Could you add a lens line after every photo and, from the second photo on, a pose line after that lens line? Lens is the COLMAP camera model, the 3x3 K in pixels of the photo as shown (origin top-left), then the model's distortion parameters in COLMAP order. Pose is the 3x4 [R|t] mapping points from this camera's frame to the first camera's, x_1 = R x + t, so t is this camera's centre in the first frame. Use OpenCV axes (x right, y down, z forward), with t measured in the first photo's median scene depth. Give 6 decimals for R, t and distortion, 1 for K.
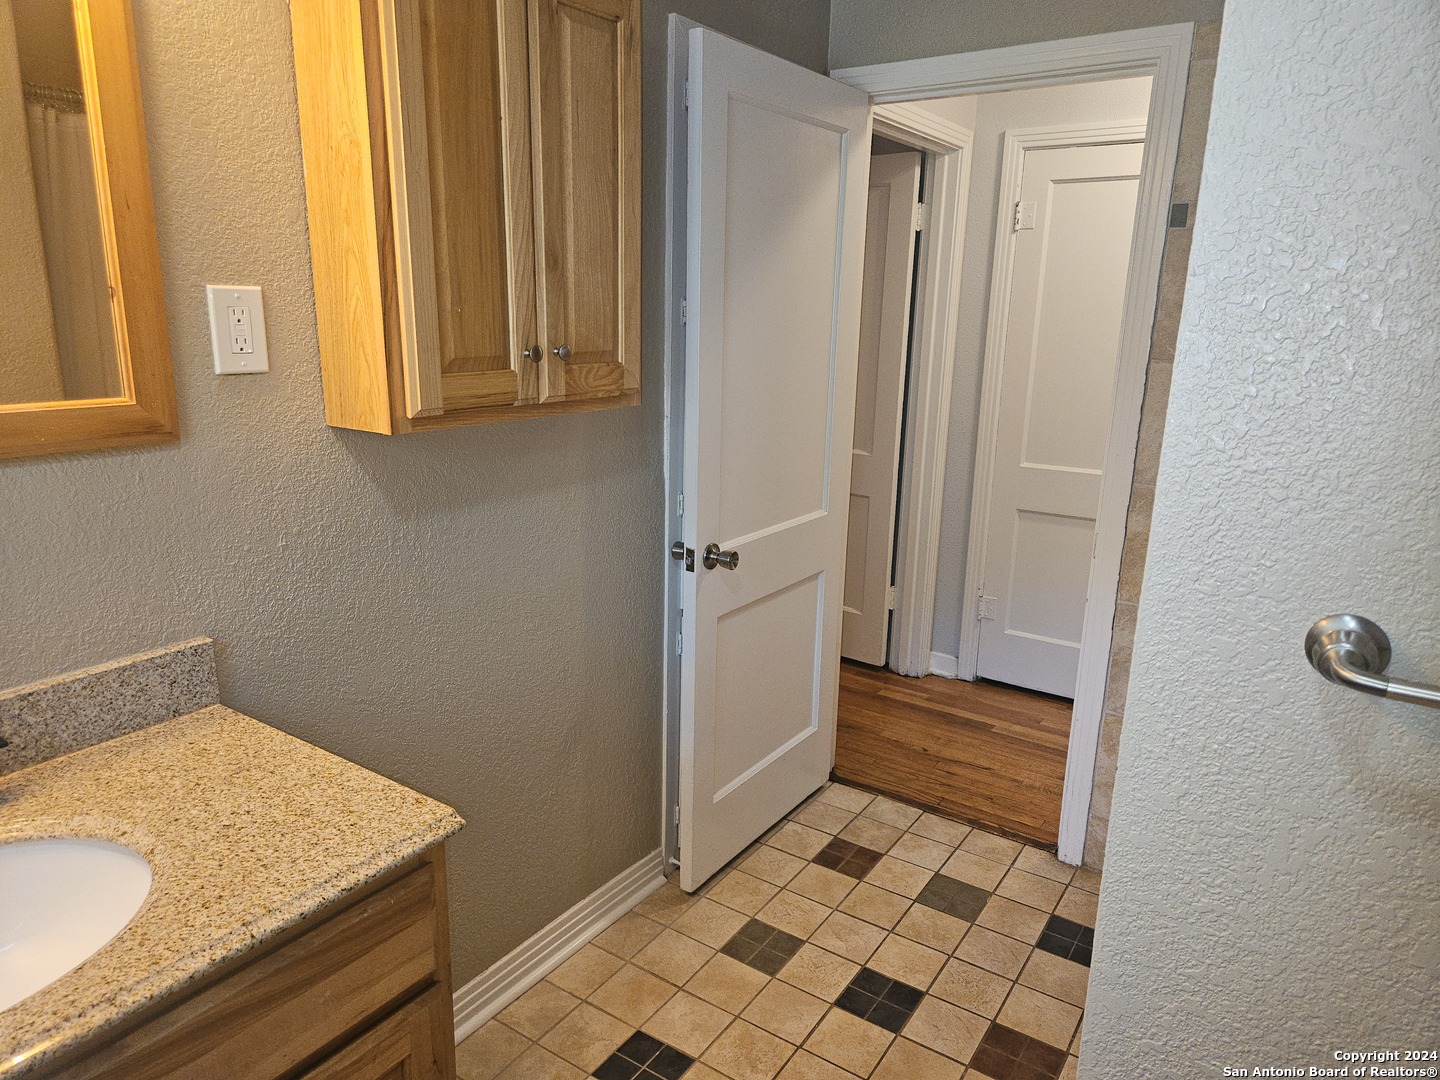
lens RADIAL K [[963.7, 0, 721.6], [0, 963.7, 530.2], [0, 0, 1]] dist [0.081207, -0.092873]
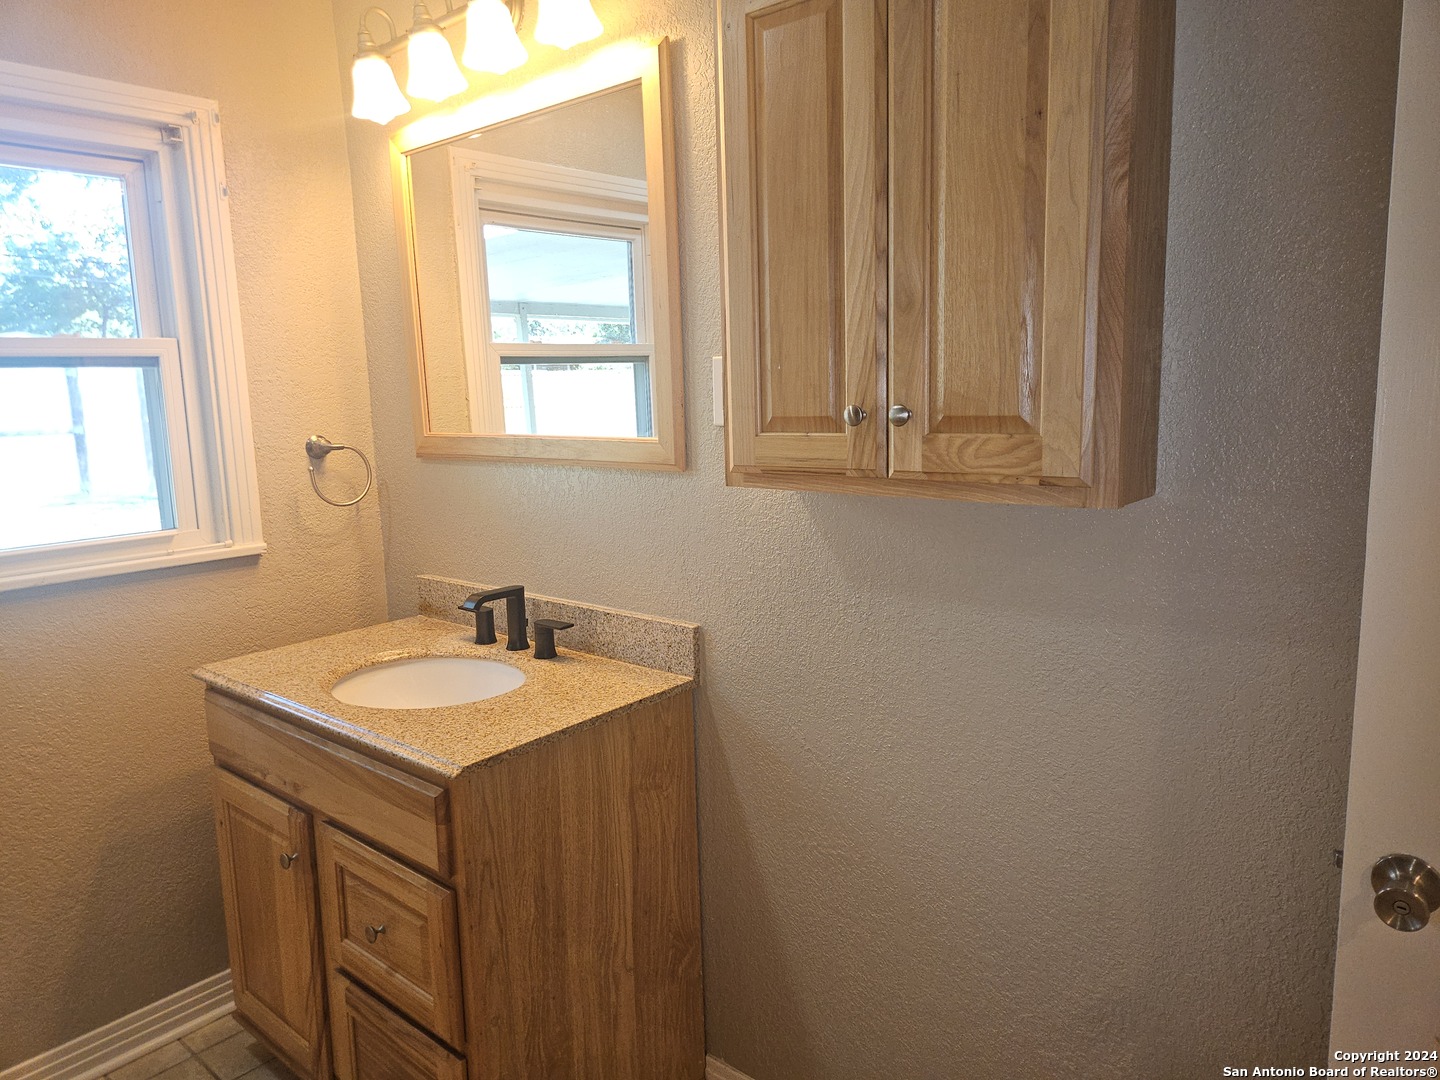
lens RADIAL K [[963.7, 0, 721.6], [0, 963.7, 530.2], [0, 0, 1]] dist [0.081207, -0.092873]
pose [[-0.111782, 0.130677, -0.985103, 0.648926], [-0.210274, 0.965759, 0.151971, -0.194171], [0.971231, 0.224129, -0.080477, 1.009379]]
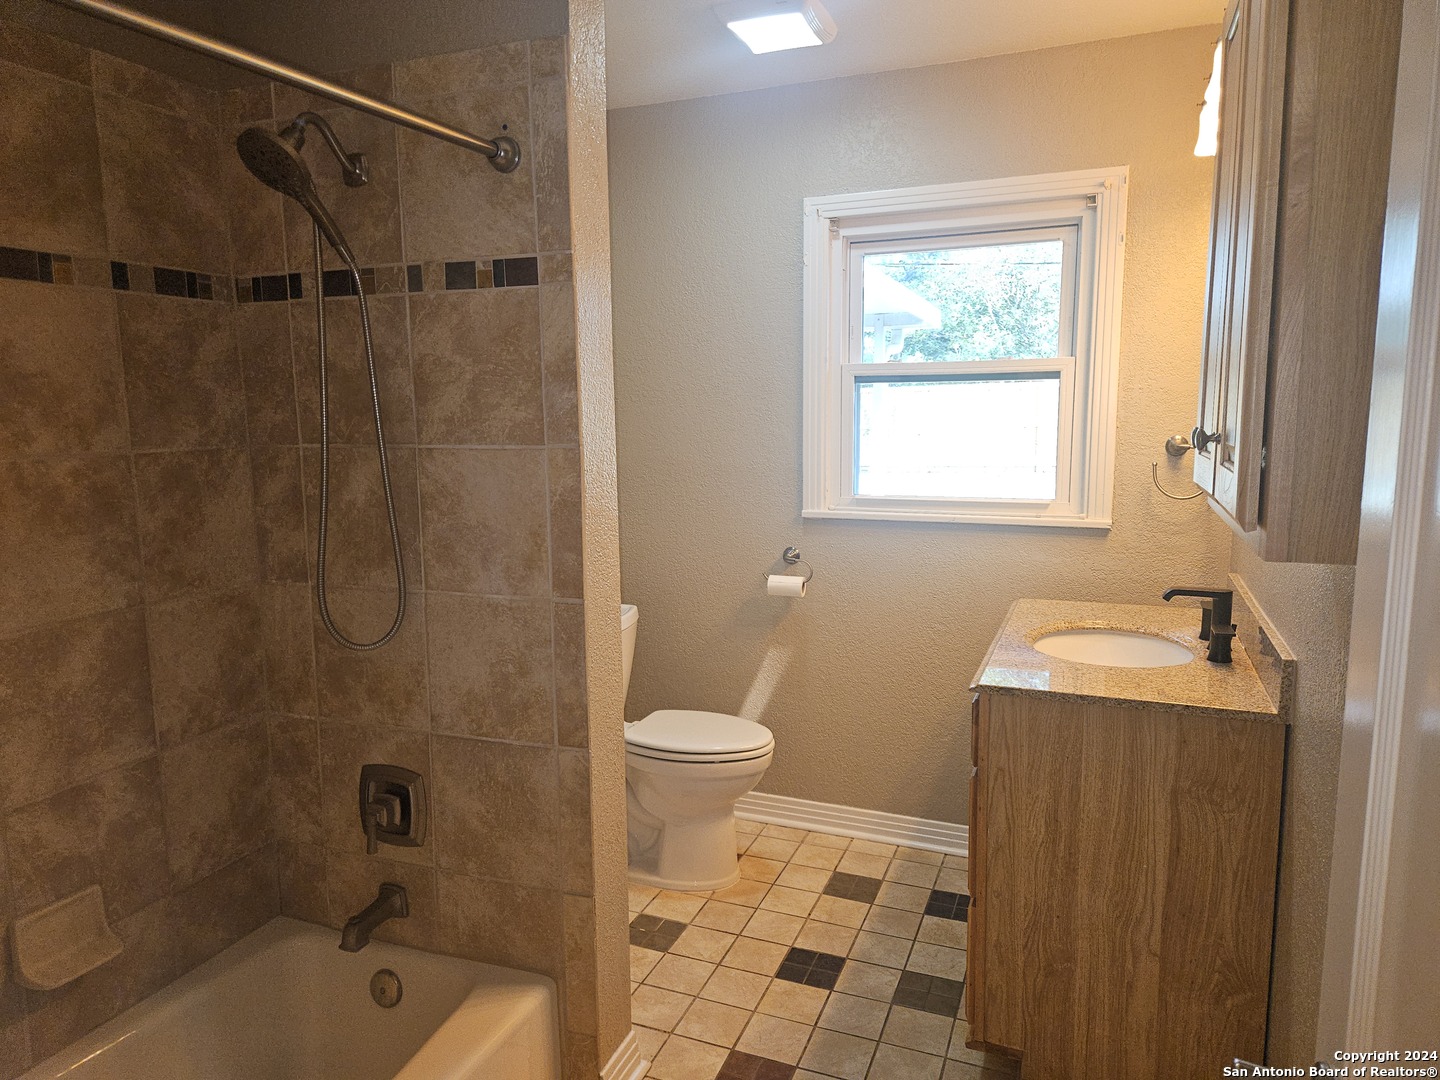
lens RADIAL K [[951.5, 0, 721.2], [0, 951.5, 533.9], [0, 0, 1]] dist [0.094508, -0.083897]
pose [[-0.976303, 0.015439, -0.215856, 0.377521], [-0.064284, 0.931739, 0.357394, -0.378792], [0.206640, 0.362801, -0.908667, 1.718179]]
